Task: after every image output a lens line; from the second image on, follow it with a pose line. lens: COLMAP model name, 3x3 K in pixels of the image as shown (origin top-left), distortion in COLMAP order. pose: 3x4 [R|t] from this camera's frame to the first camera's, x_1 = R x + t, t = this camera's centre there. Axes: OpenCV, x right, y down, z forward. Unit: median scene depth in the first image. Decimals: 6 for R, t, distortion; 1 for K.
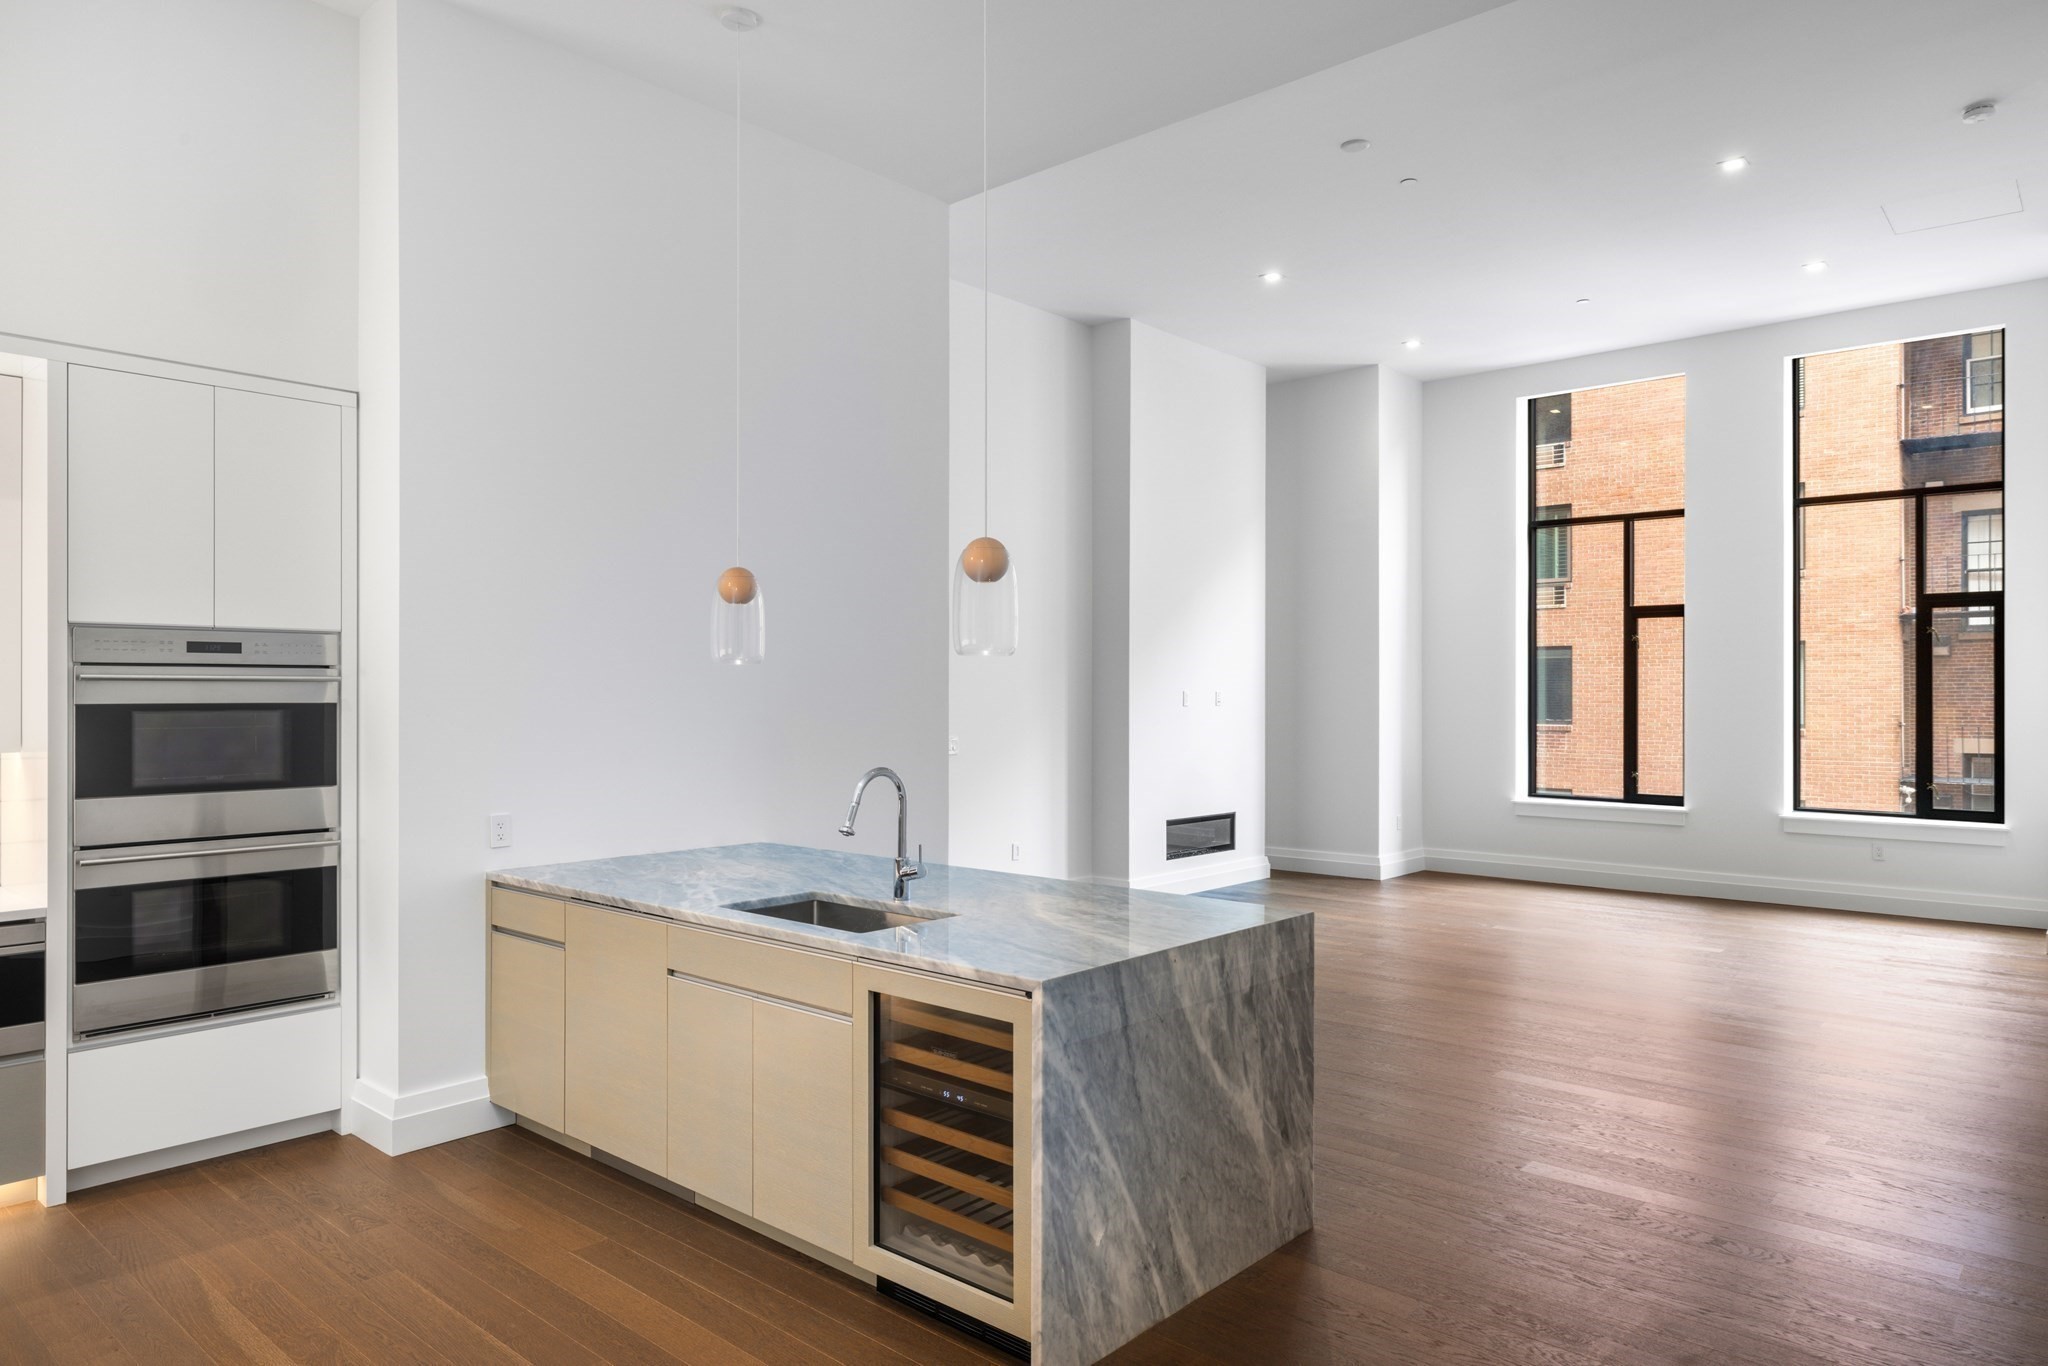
lens RADIAL K [[1305.3, 0, 1021.8], [0, 1305.3, 689.2], [0, 0, 1]] dist [-0.001657, 0.000731]
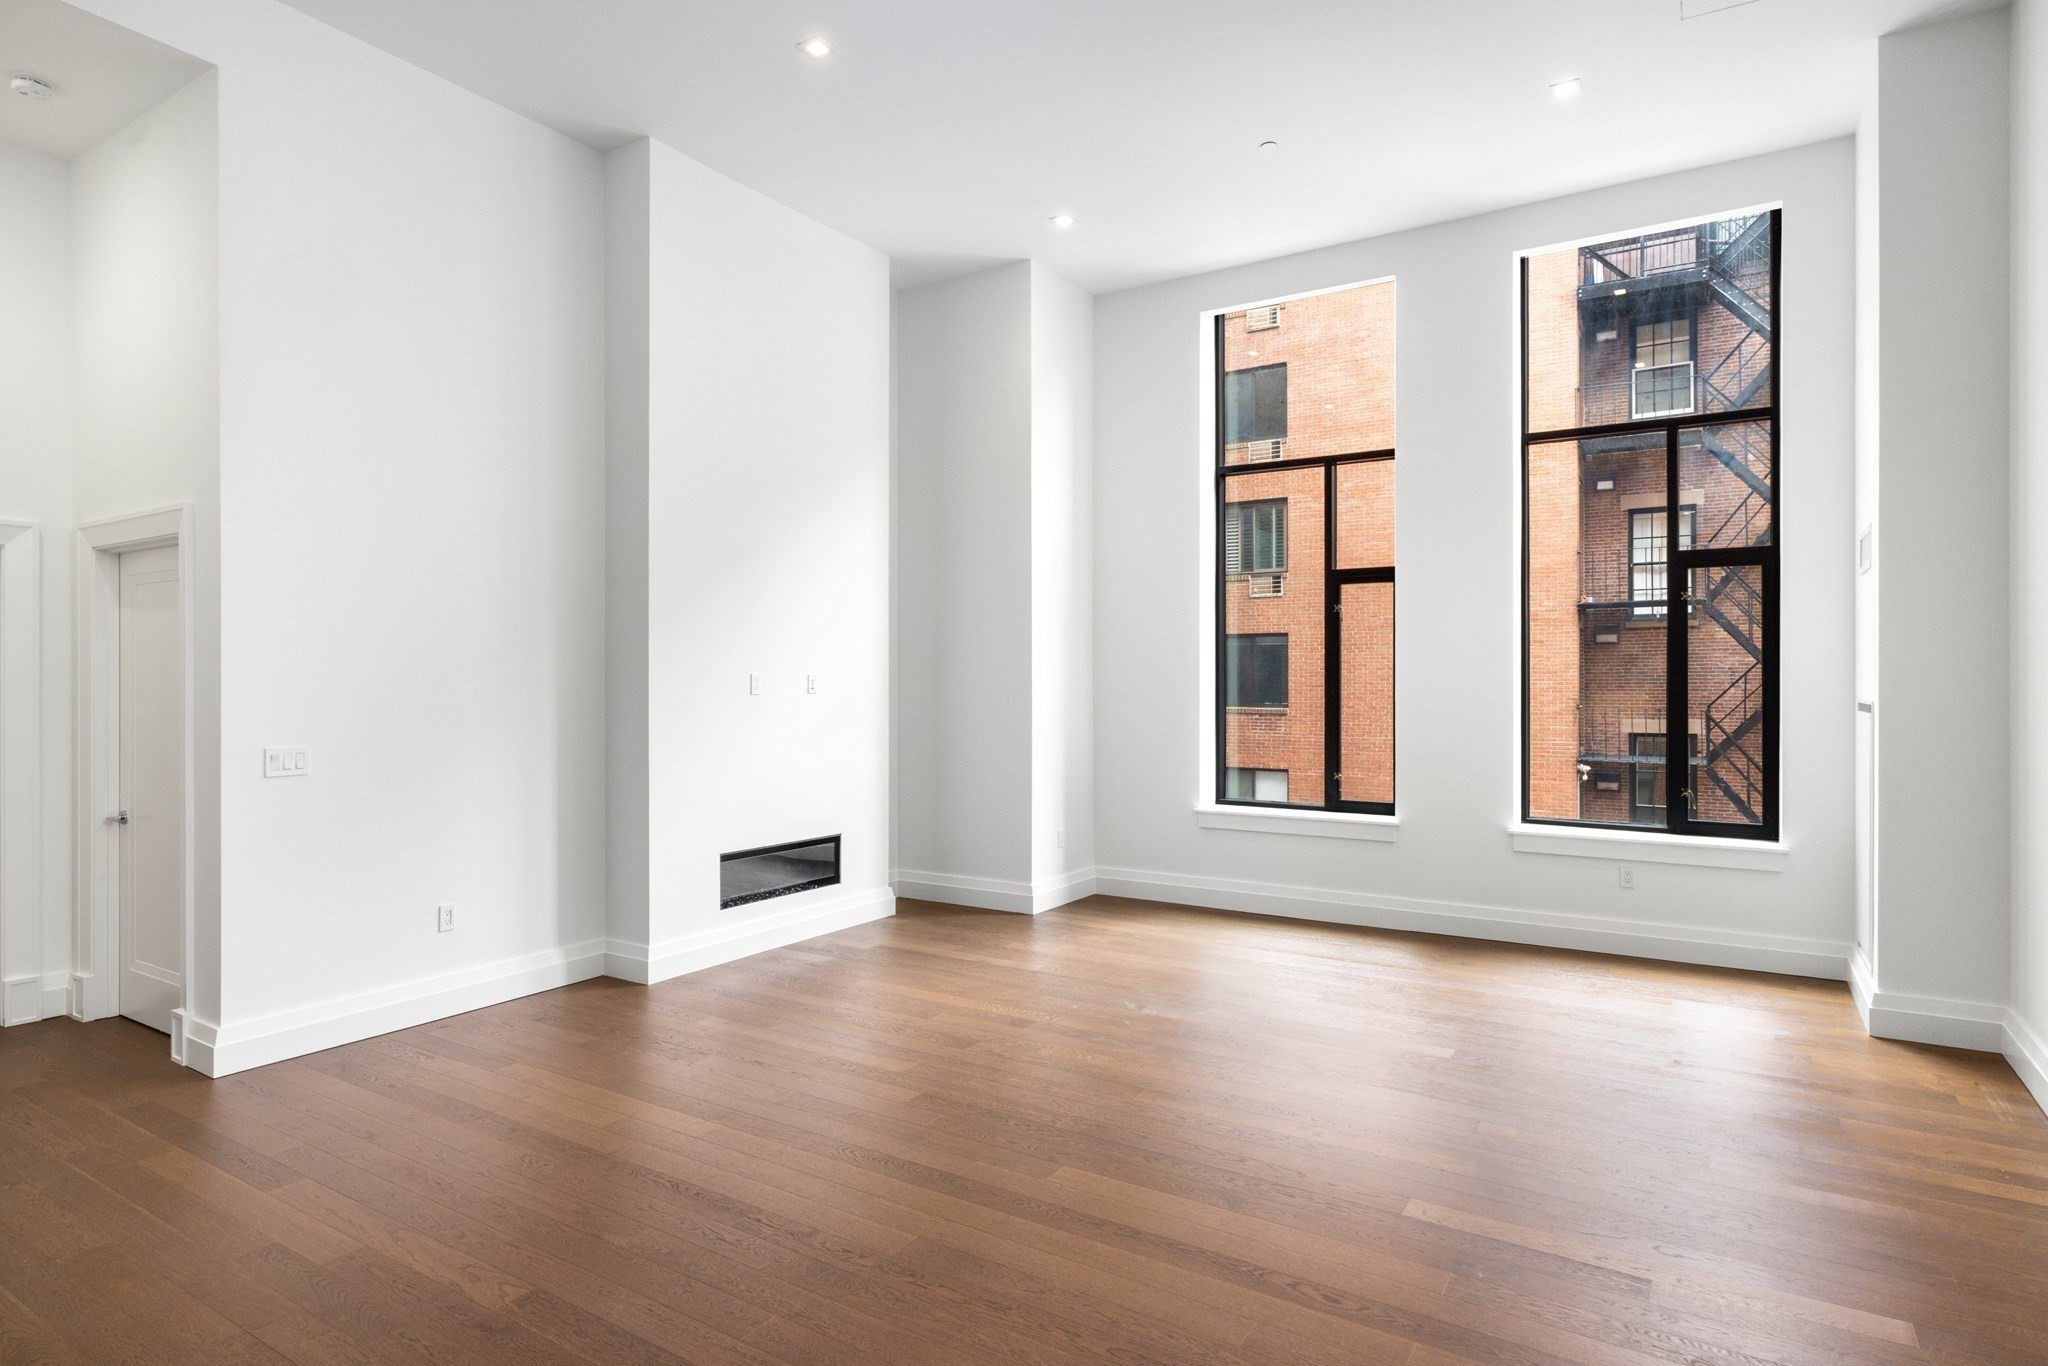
lens RADIAL K [[1120.5, 0, 1032.4], [0, 1120.5, 678.5], [0, 0, 1]] dist [-0.004078, -0.000260]
pose [[0.986417, -0.001317, 0.164257, 0.163724], [0.000920, 0.999996, 0.002494, 0.002465], [-0.164259, -0.002309, 0.986415, 0.334570]]
